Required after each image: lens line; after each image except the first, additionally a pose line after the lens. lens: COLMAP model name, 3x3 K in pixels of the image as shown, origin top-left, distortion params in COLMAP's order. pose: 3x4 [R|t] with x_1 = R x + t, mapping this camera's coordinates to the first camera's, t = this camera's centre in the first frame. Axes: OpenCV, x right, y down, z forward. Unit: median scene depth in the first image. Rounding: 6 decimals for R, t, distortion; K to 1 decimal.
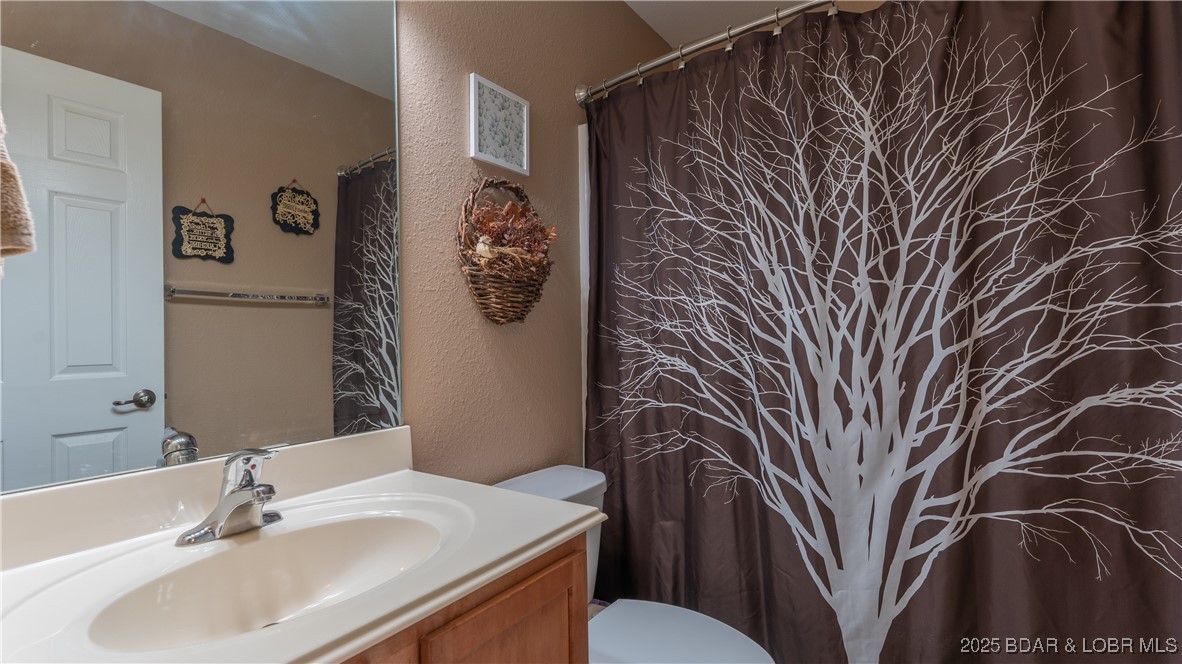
lens RADIAL K [[528.8, 0, 582.2], [0, 528.8, 319.6], [0, 0, 1]] dist [-0.014175, 0.002415]
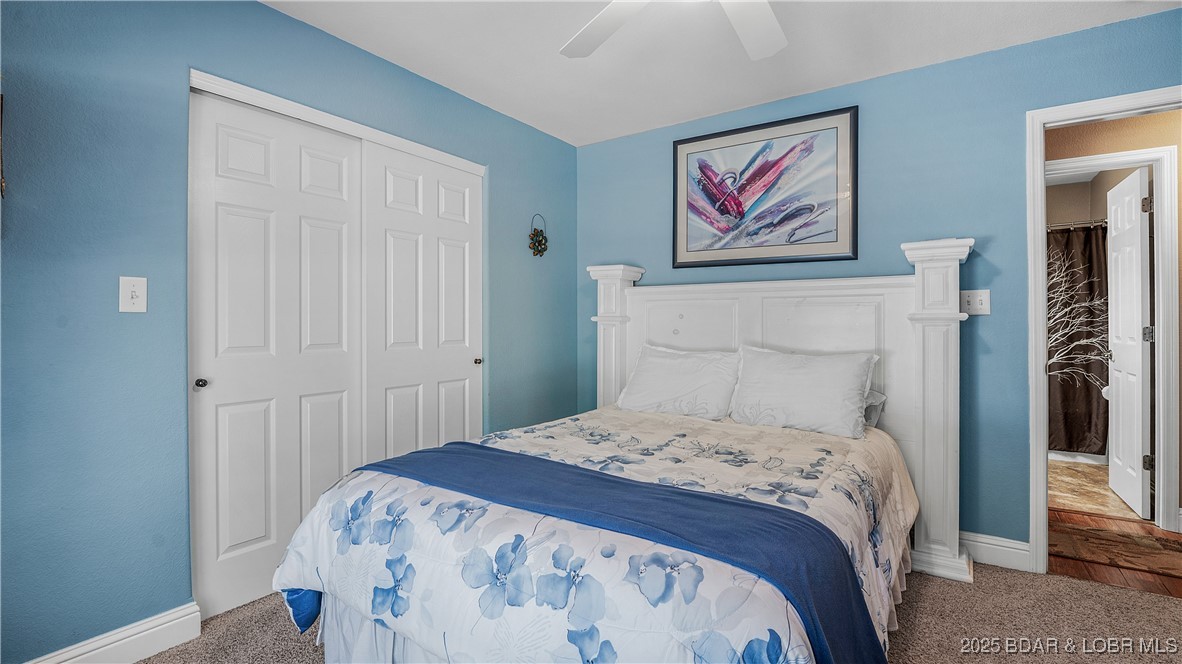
lens RADIAL K [[528.8, 0, 593.3], [0, 528.8, 320.8], [0, 0, 1]] dist [-0.014175, 0.002415]
pose [[0.999614, 0.007474, 0.026744, -2.832579], [-0.007721, 0.999928, 0.009173, -0.022609], [-0.026673, -0.009376, 0.999600, -2.905728]]
